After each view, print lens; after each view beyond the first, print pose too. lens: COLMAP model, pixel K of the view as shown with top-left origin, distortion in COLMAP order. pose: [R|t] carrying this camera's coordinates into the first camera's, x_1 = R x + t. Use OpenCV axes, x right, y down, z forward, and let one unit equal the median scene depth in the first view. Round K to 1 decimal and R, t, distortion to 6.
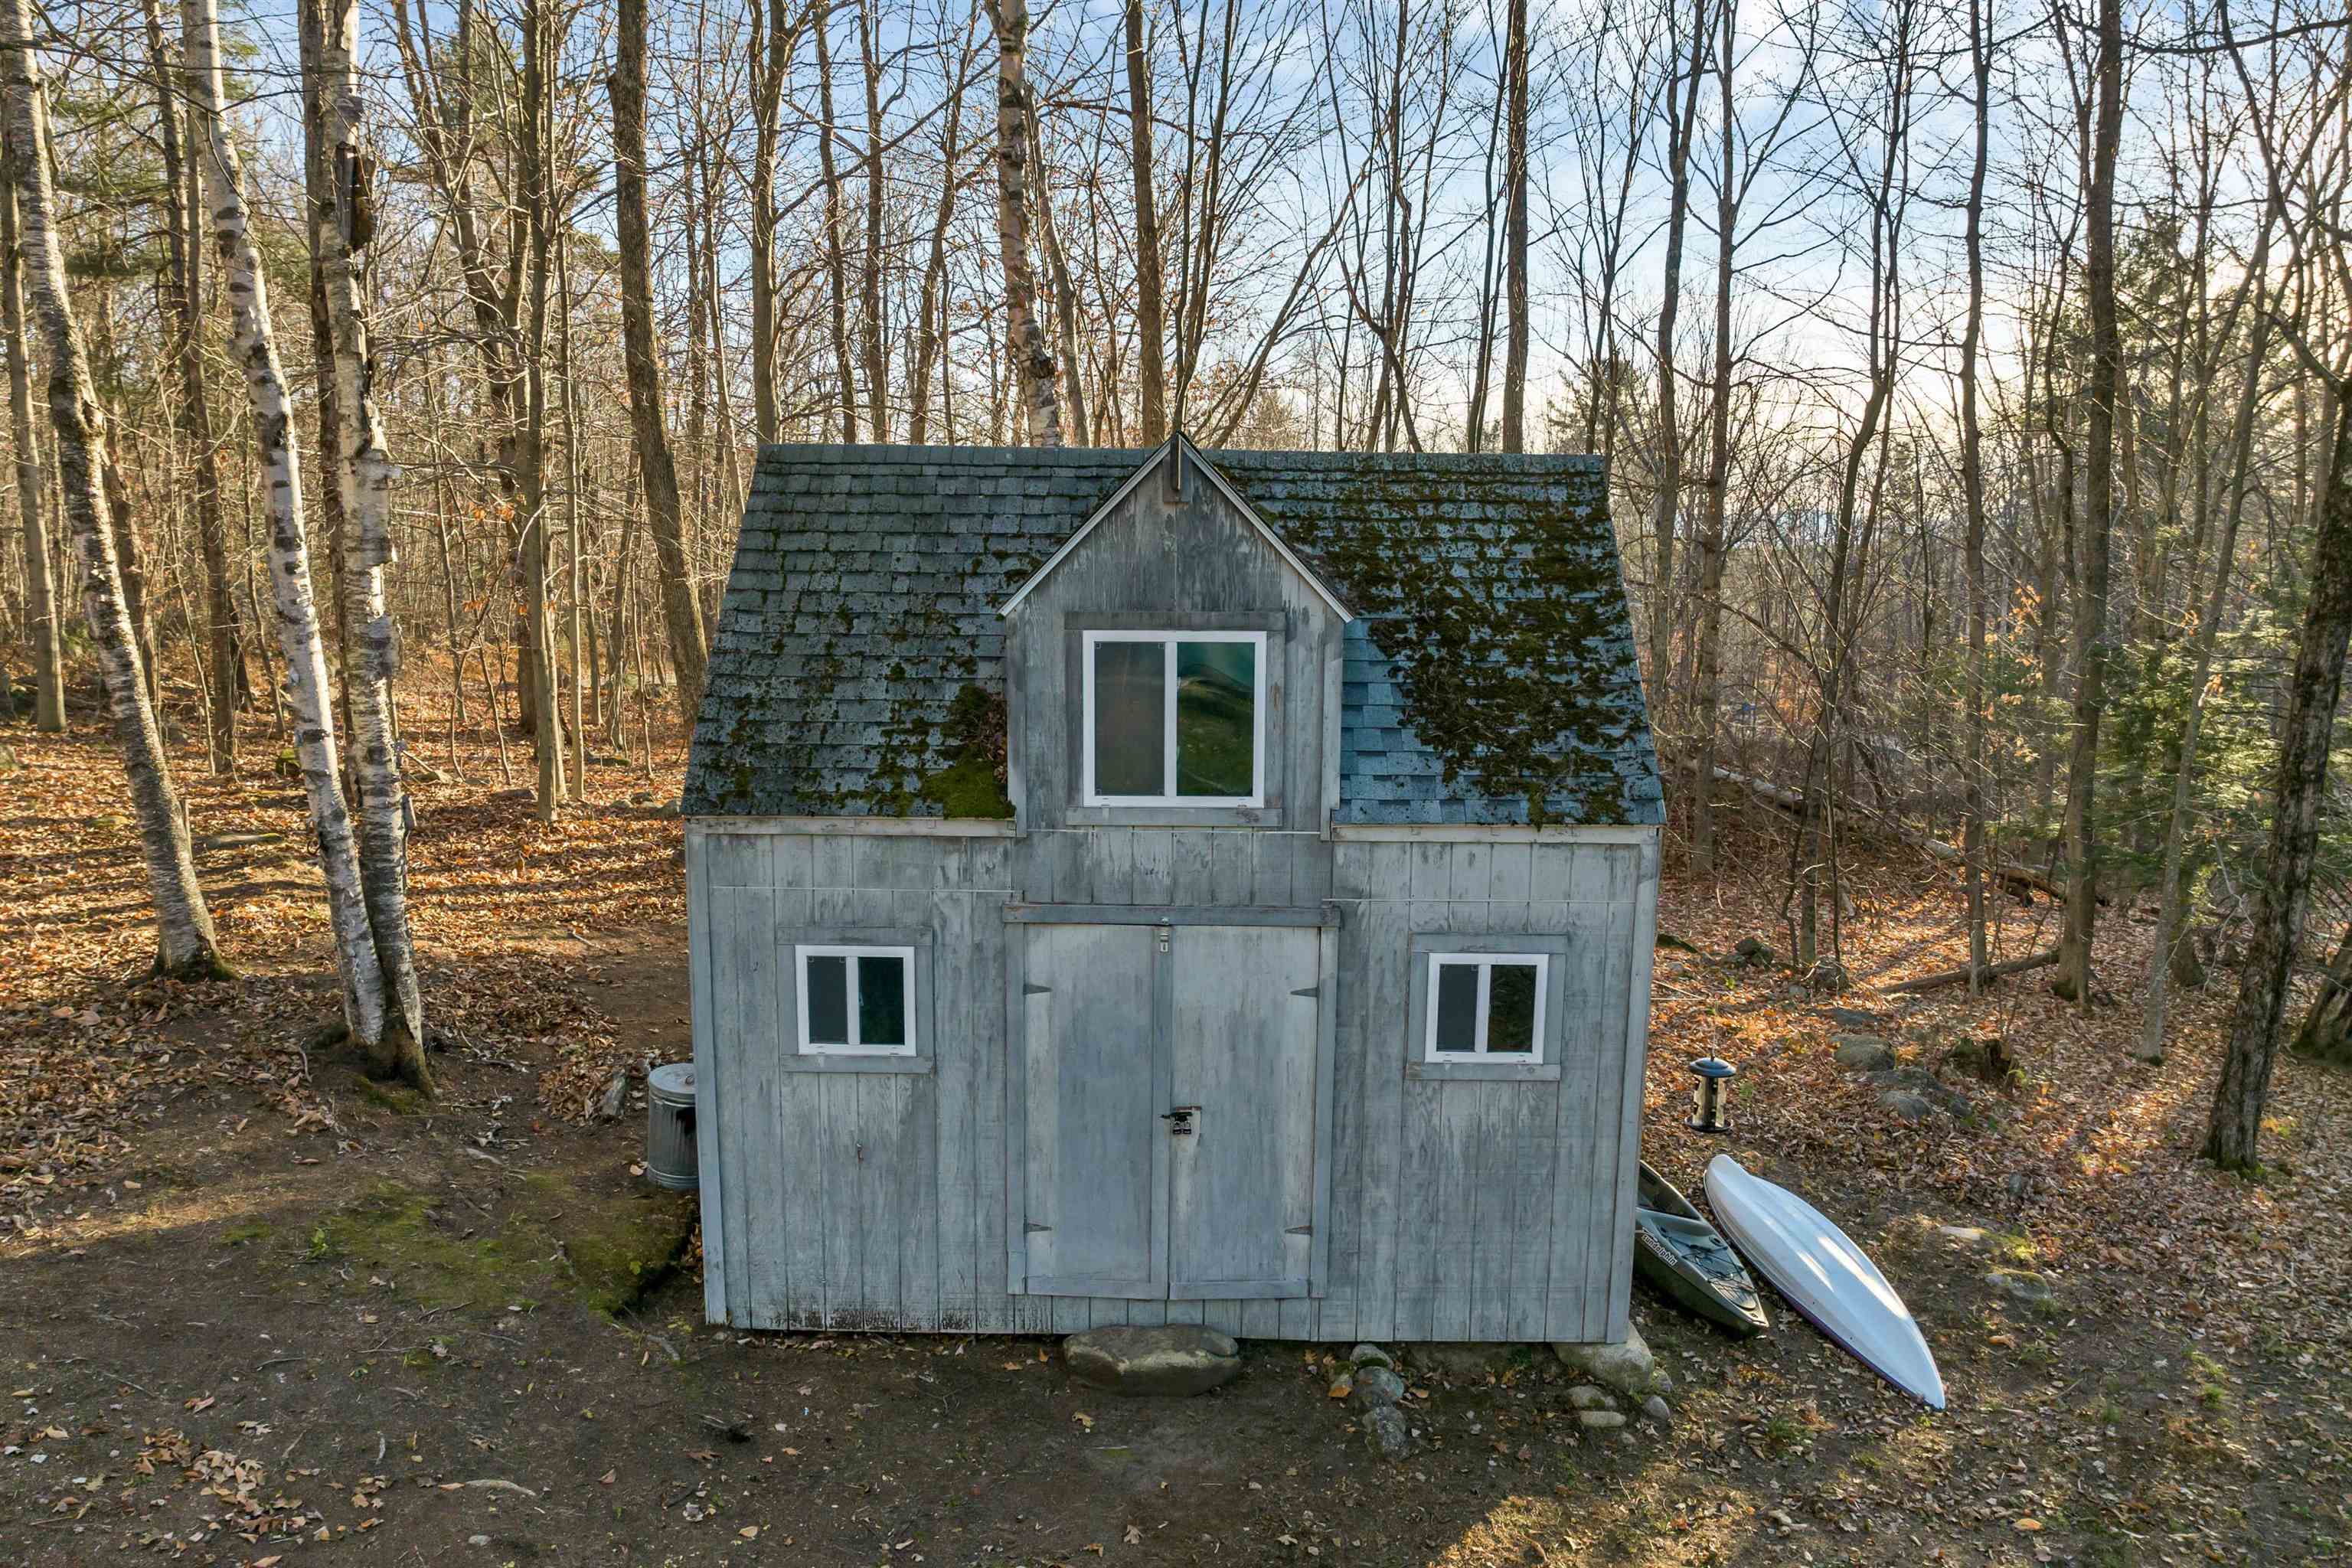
lens RADIAL K [[1640.8, 0, 1179.0], [0, 1640.8, 840.3], [0, 0, 1]] dist [-0.040063, -0.000363]
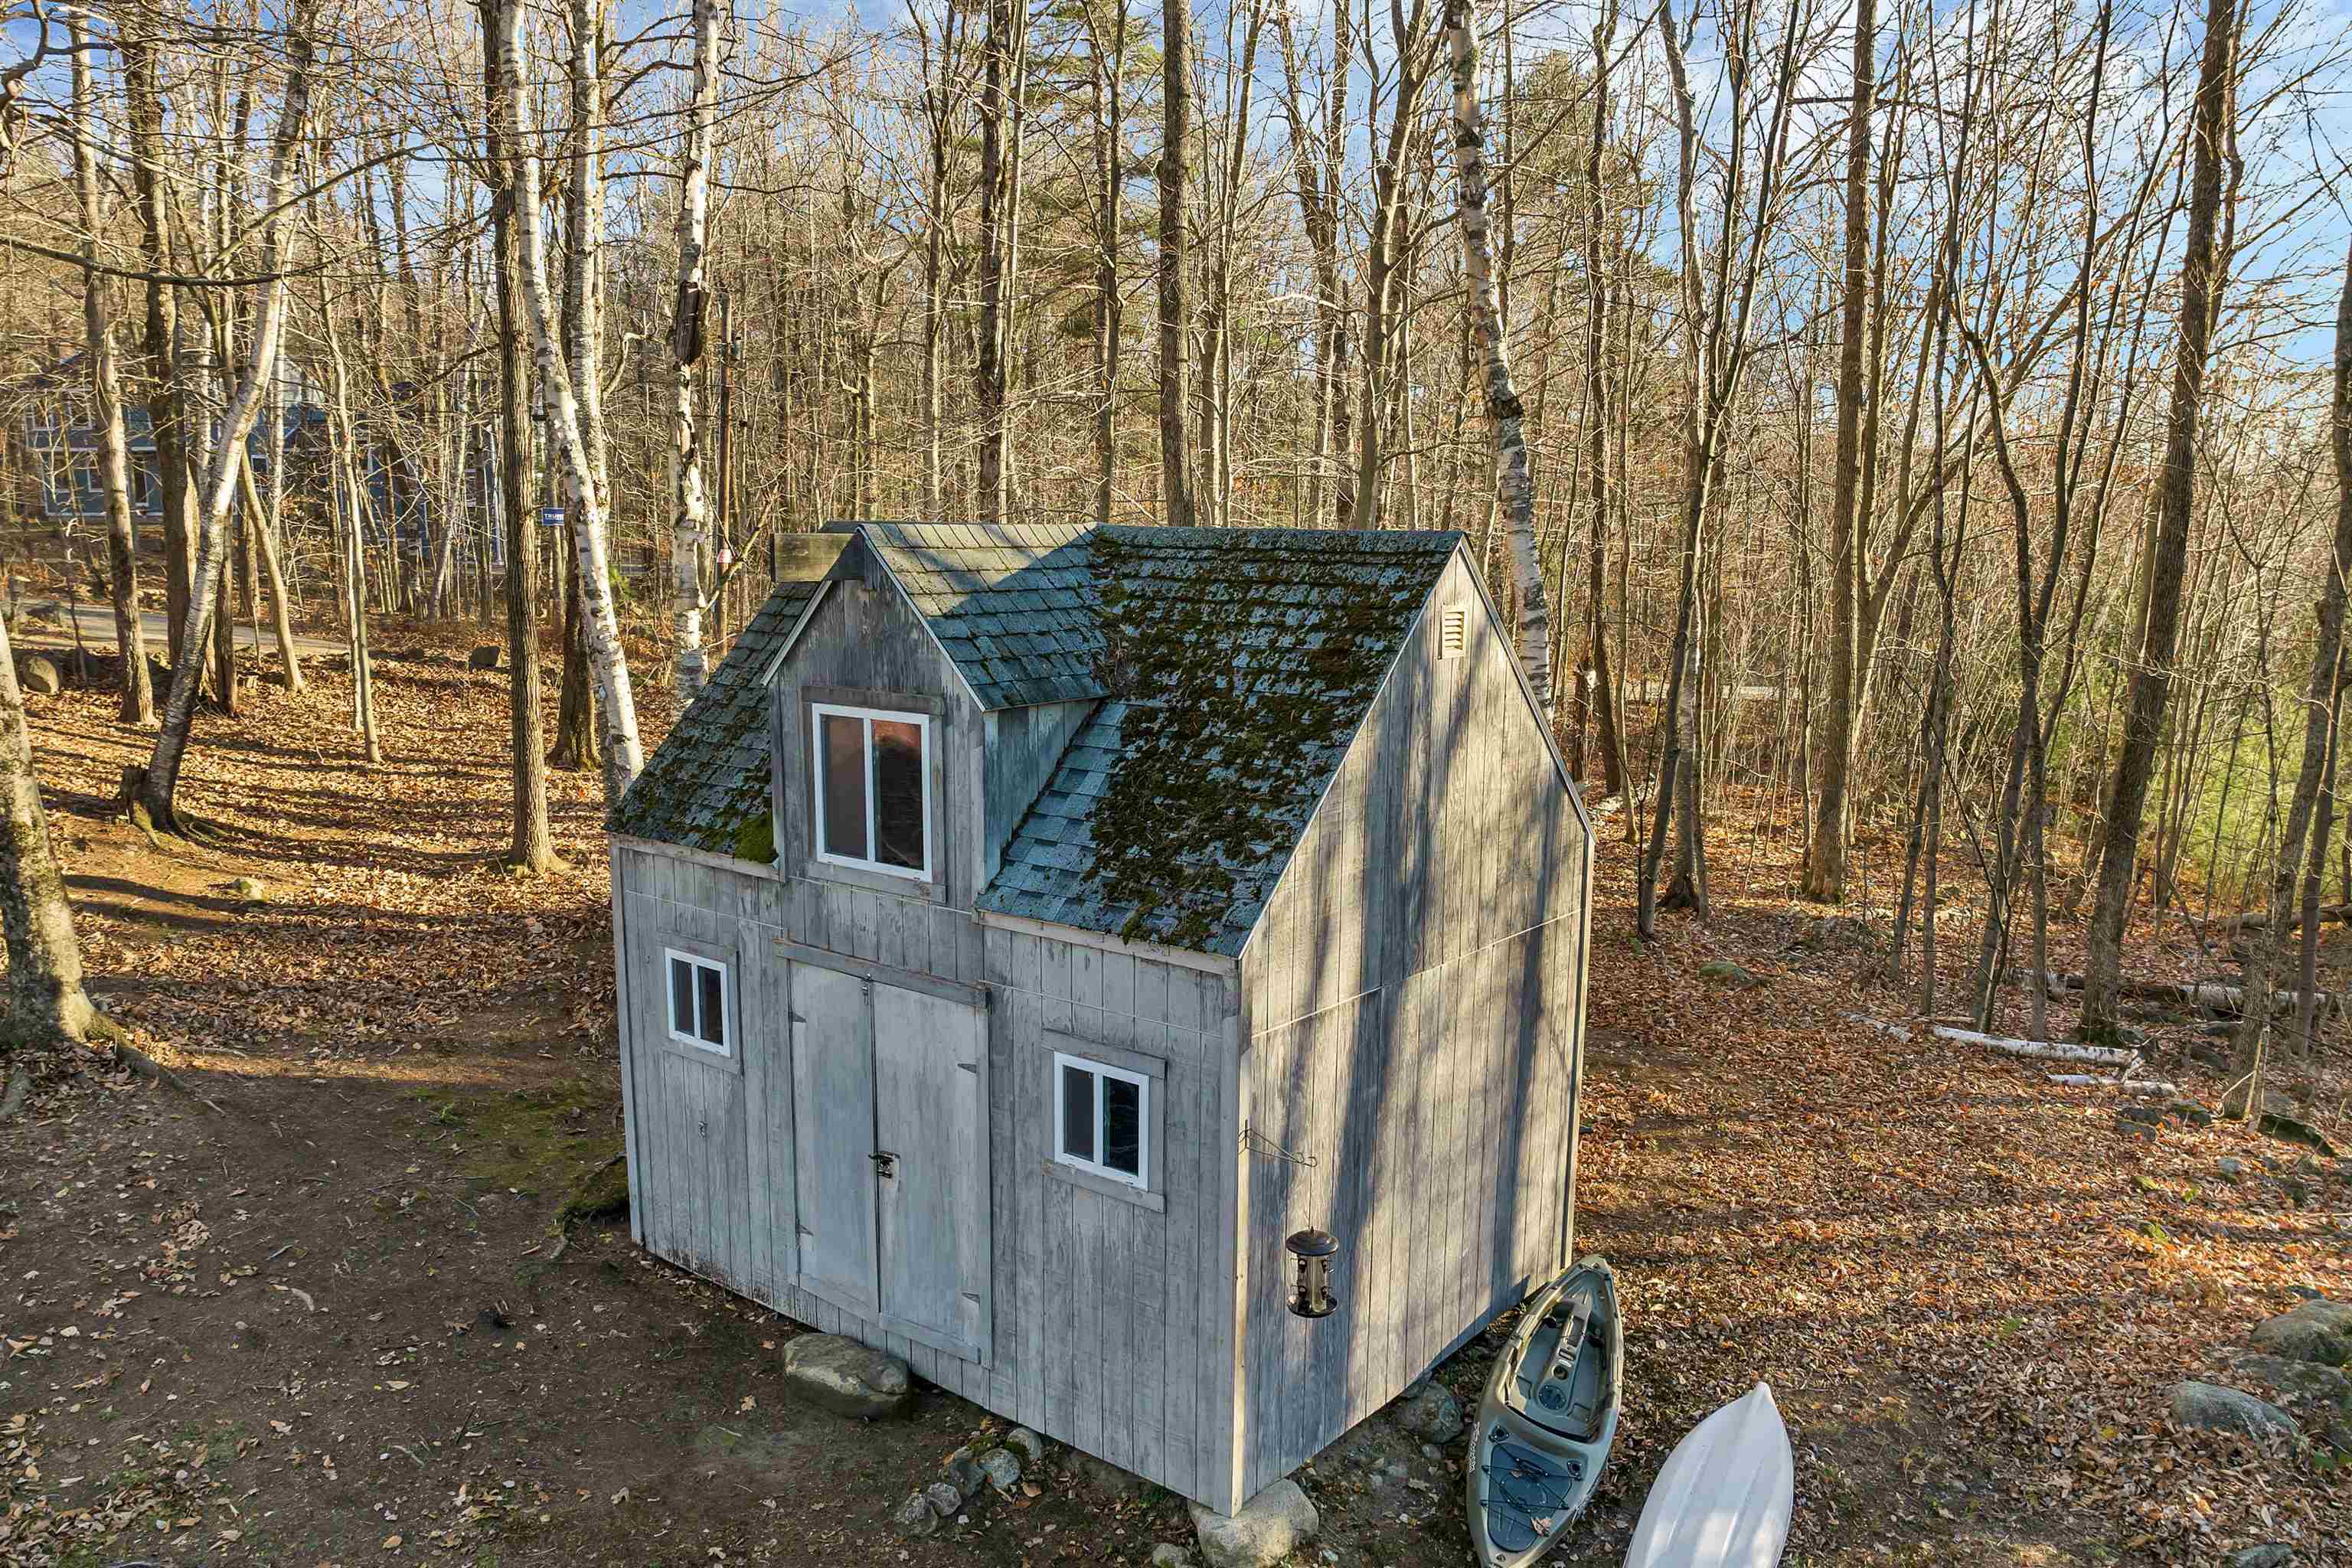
lens RADIAL K [[1640.8, 0, 1179.0], [0, 1640.8, 840.3], [0, 0, 1]] dist [-0.040063, -0.000363]
pose [[0.804945, 0.110672, -0.582937, 0.762659], [-0.112527, 0.993095, 0.033159, -0.096562], [0.582582, 0.038906, 0.811840, 0.239840]]
